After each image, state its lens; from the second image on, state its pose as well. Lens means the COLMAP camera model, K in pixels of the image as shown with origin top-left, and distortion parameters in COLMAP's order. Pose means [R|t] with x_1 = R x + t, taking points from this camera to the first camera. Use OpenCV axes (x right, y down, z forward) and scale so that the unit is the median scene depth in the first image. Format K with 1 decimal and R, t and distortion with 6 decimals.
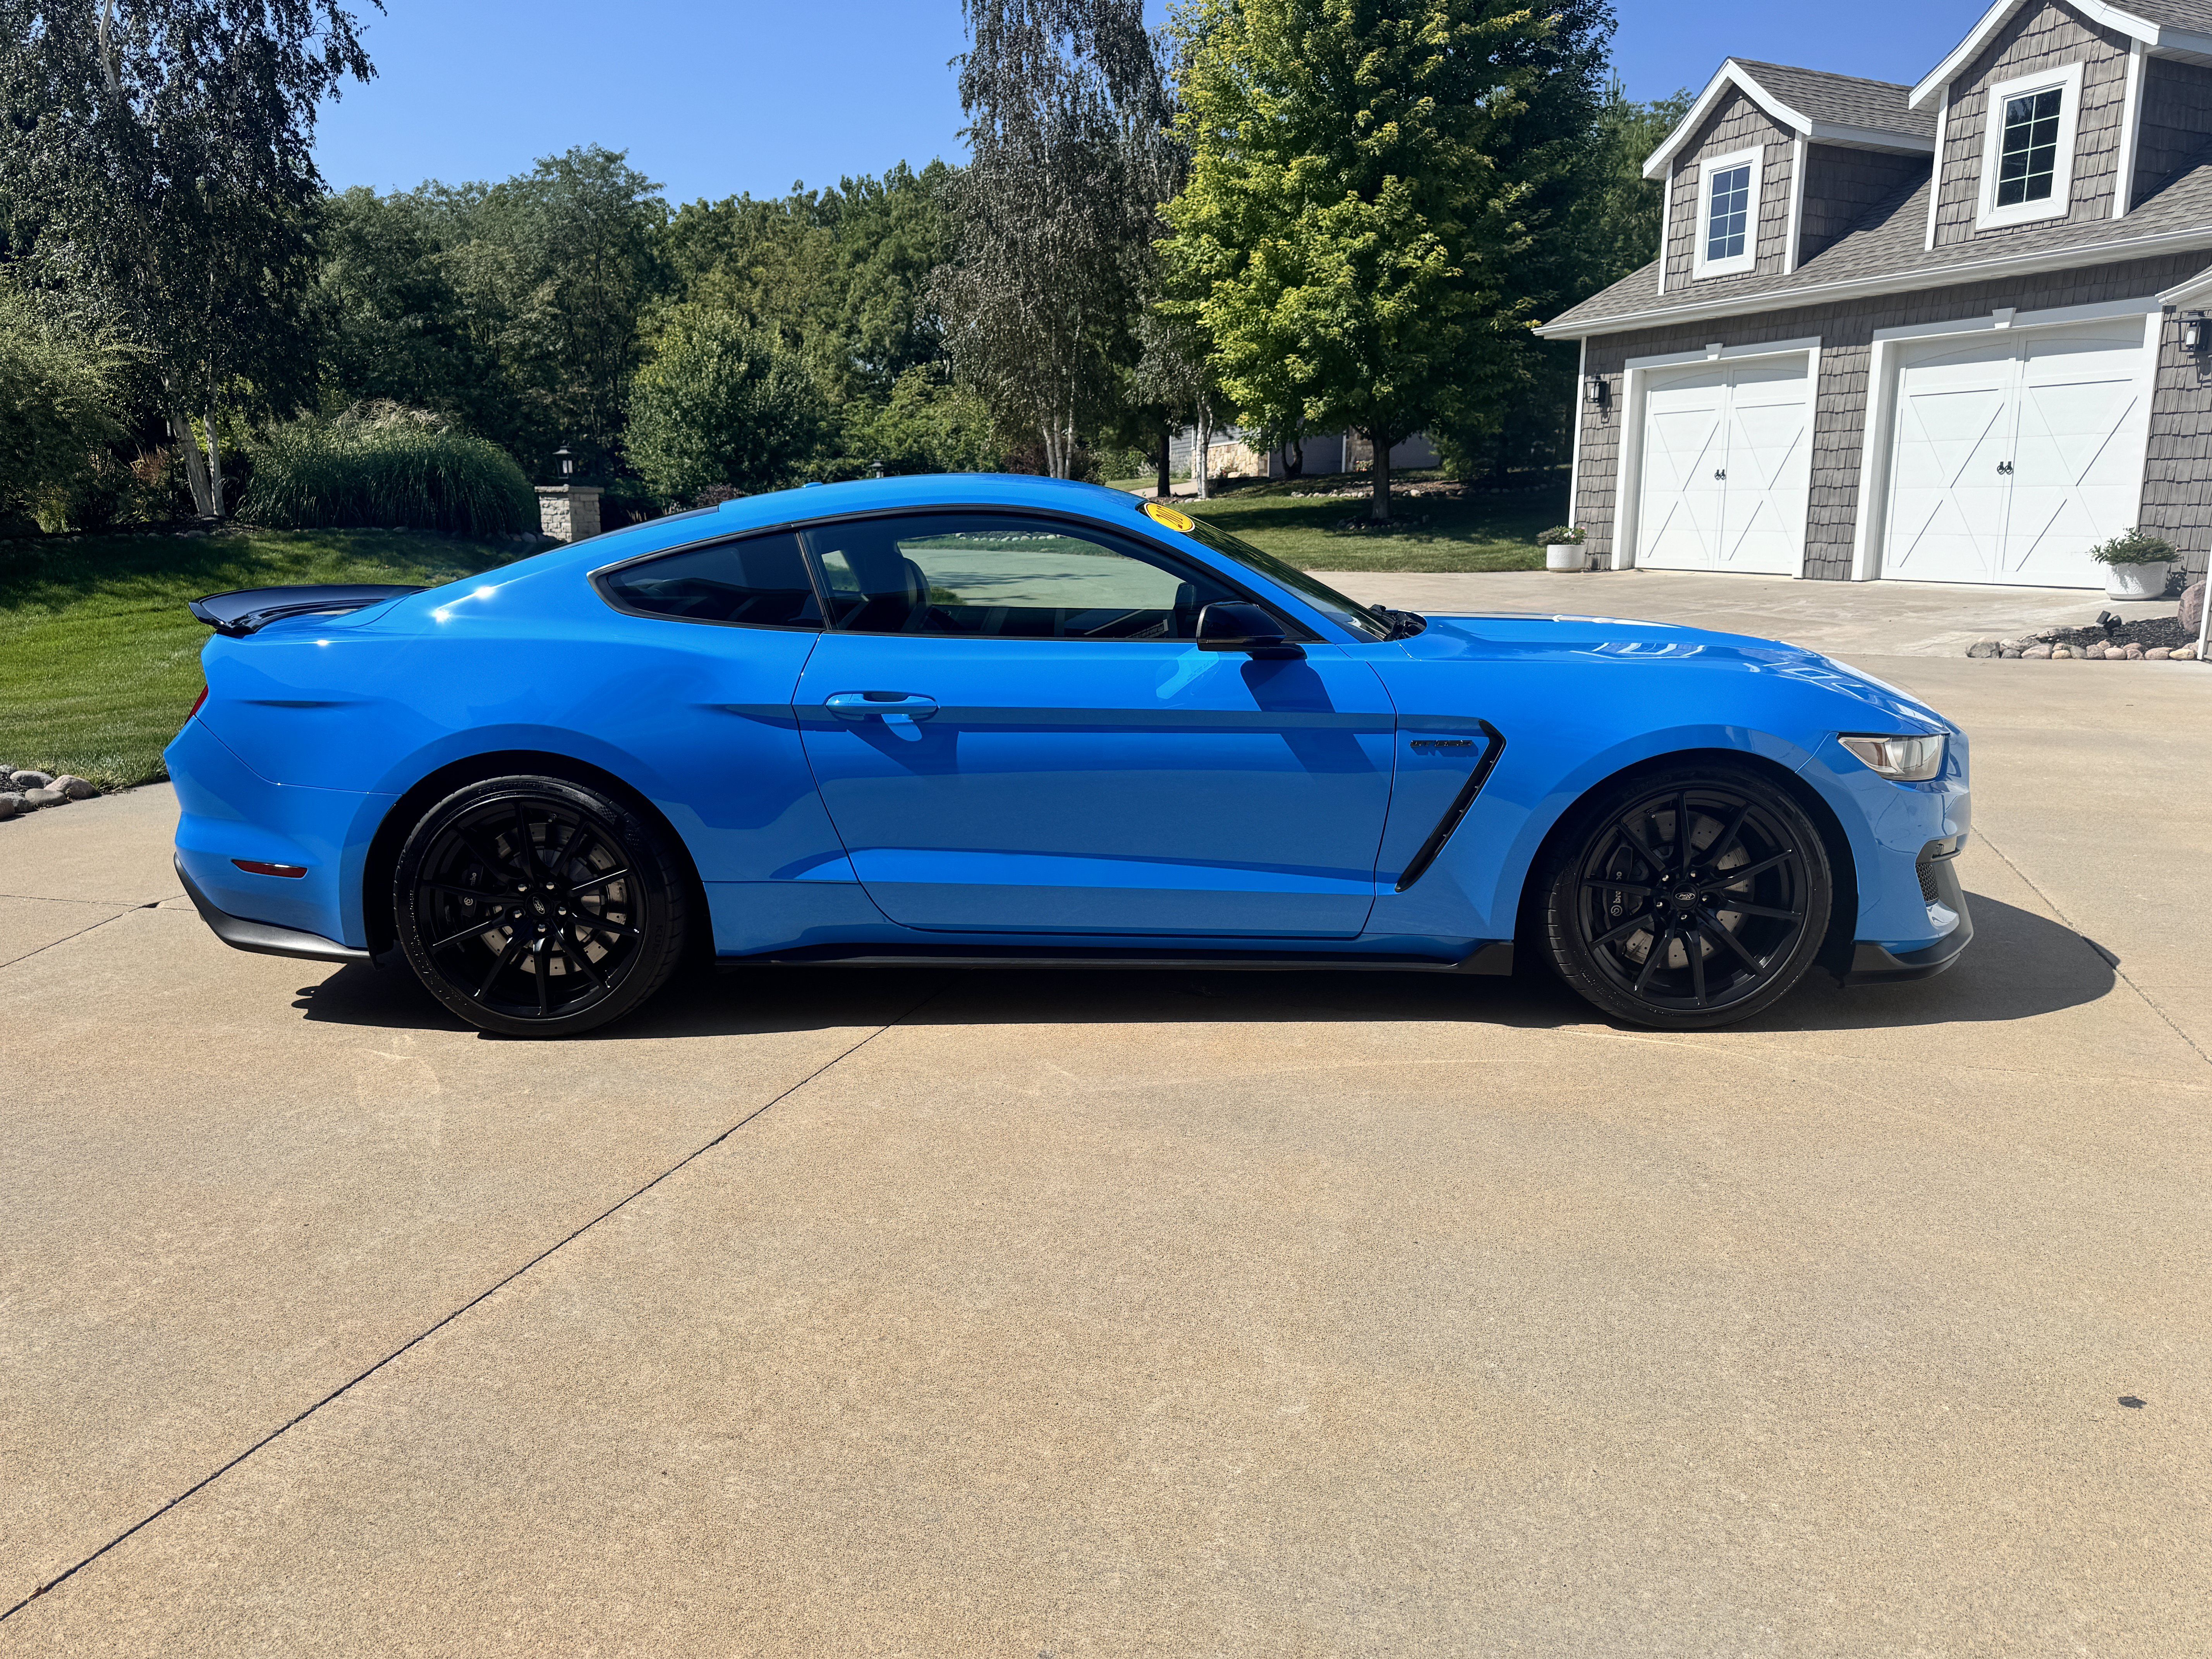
lens RADIAL K [[1569.1, 0, 1116.5], [0, 1569.1, 828.2], [0, 0, 1]] dist [0.018661, -0.024483]
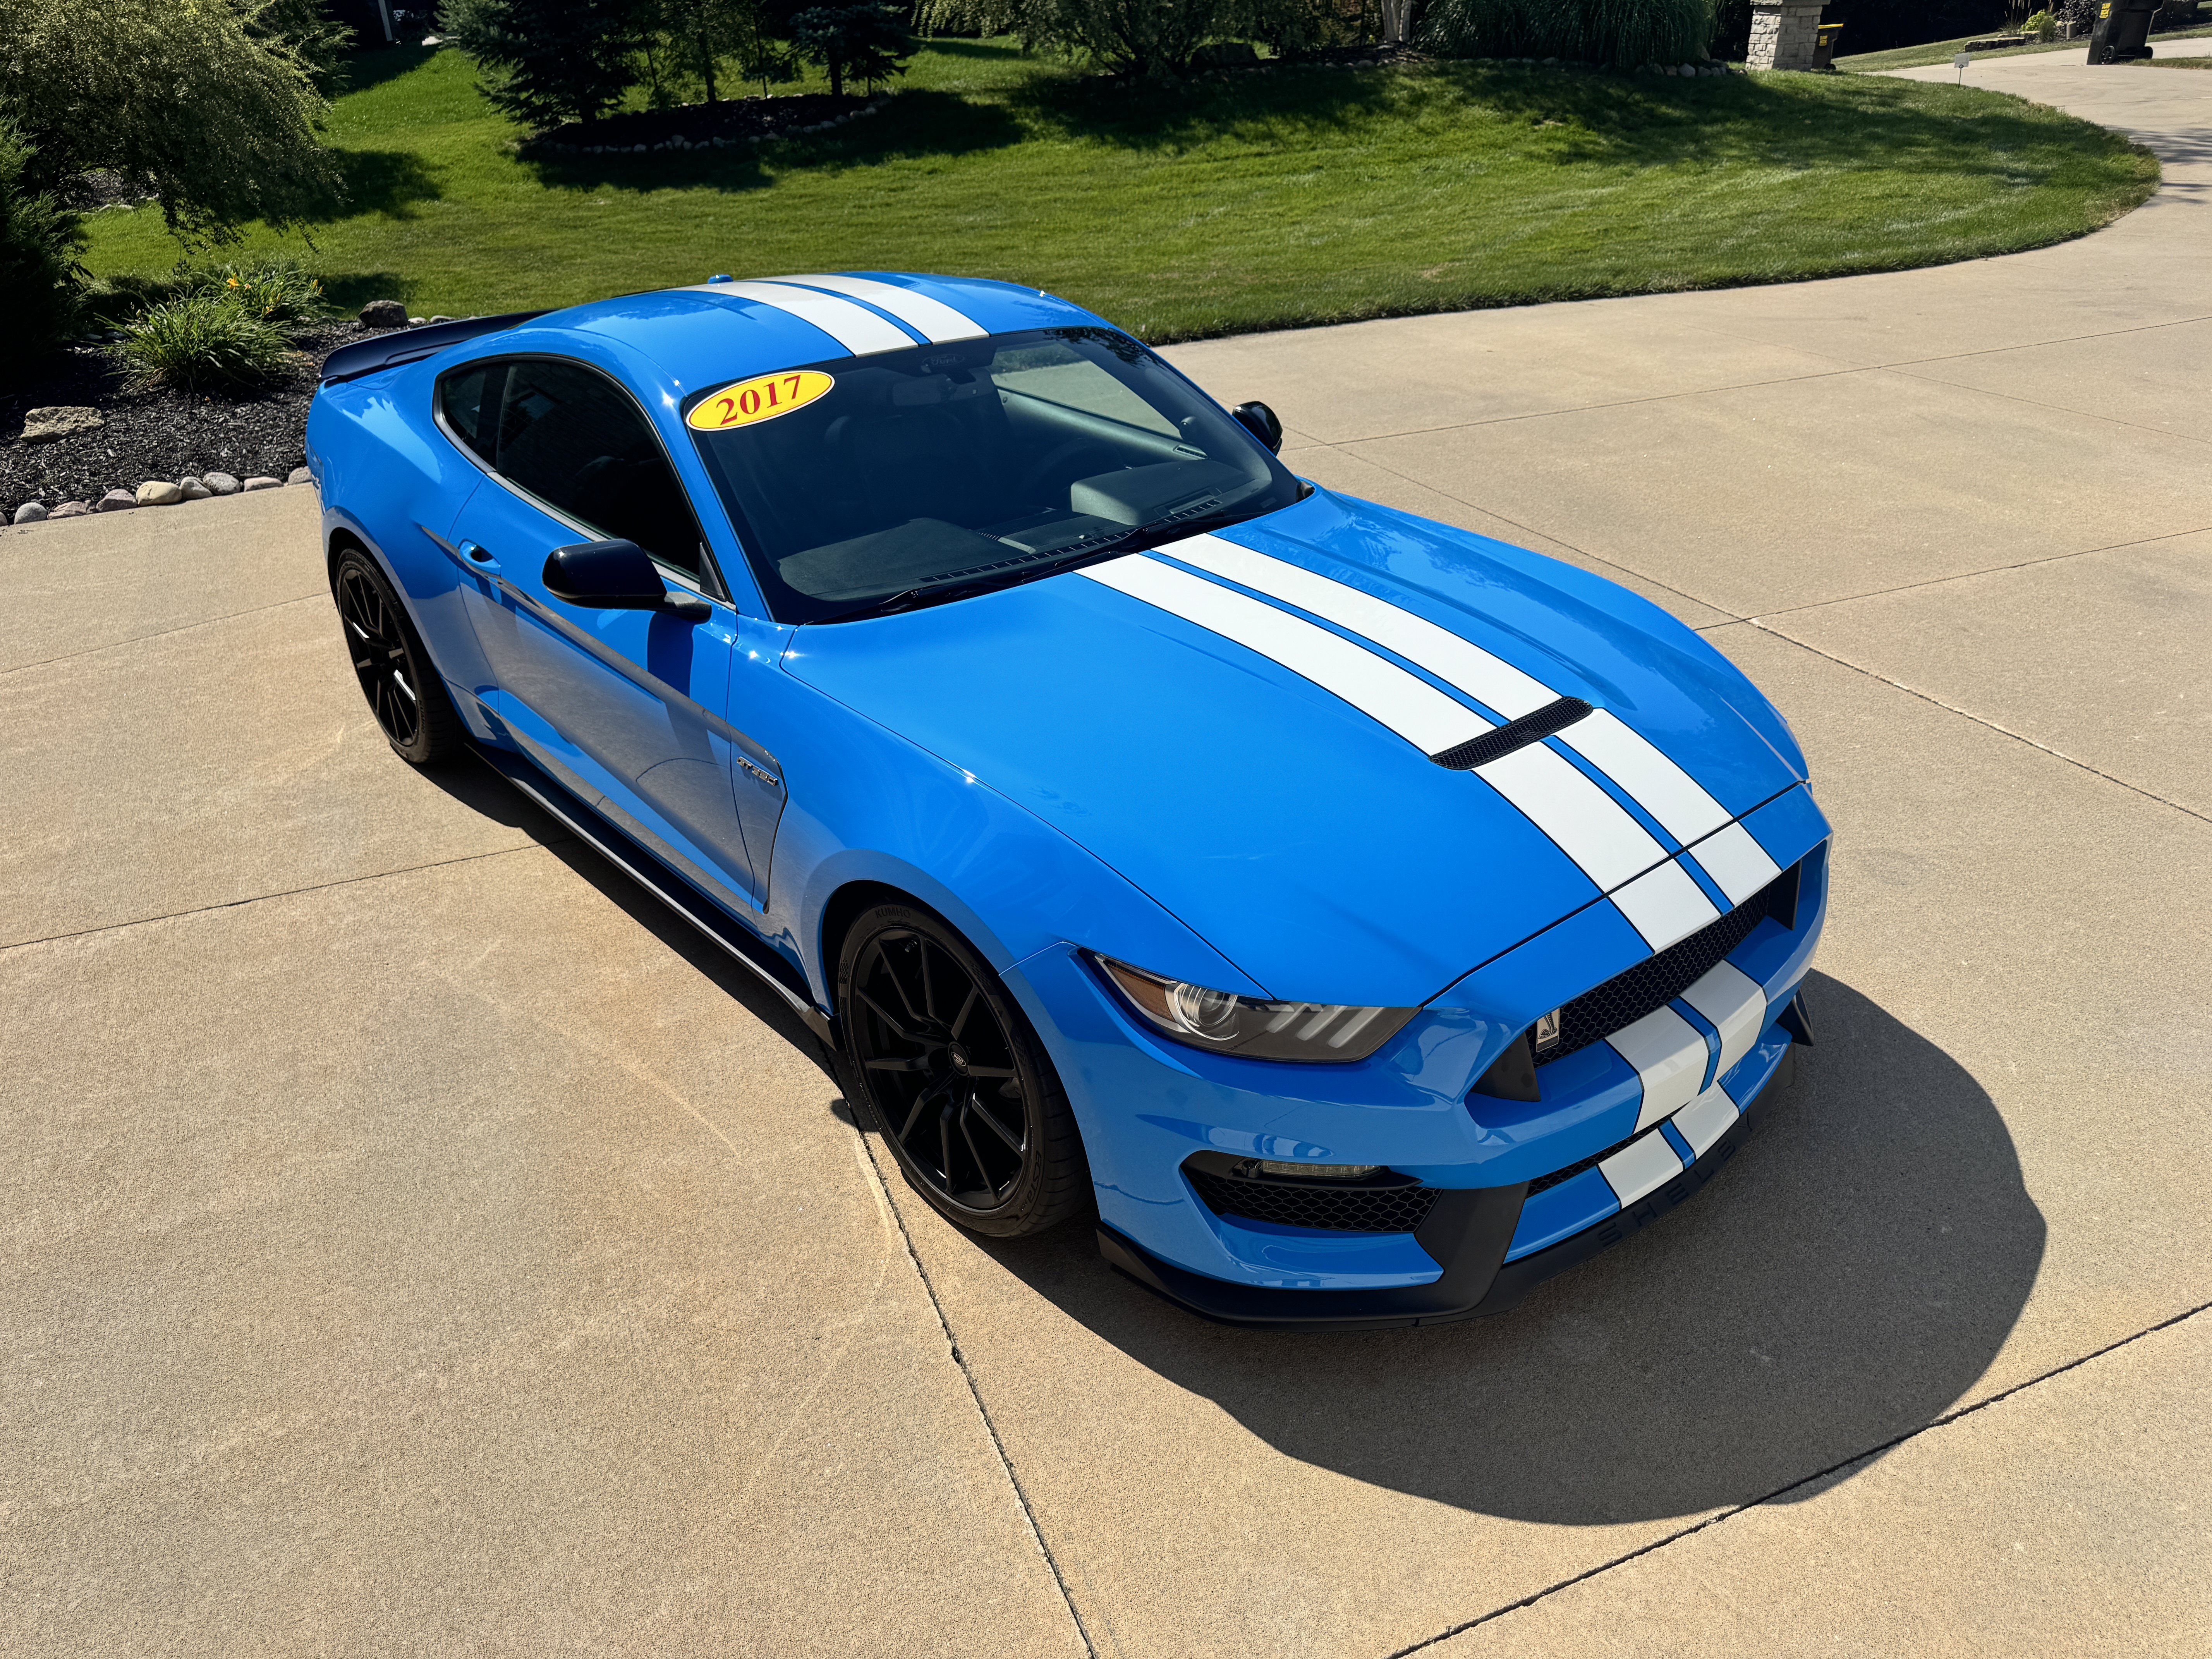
lens RADIAL K [[1569.1, 0, 1099.2], [0, 1569.1, 839.8], [0, 0, 1]] dist [0.018661, -0.024483]
pose [[0.663862, 0.349620, -0.661099, 0.140665], [-0.131106, 0.924712, 0.357377, -0.053437], [0.736273, -0.150576, 0.659719, 0.093408]]
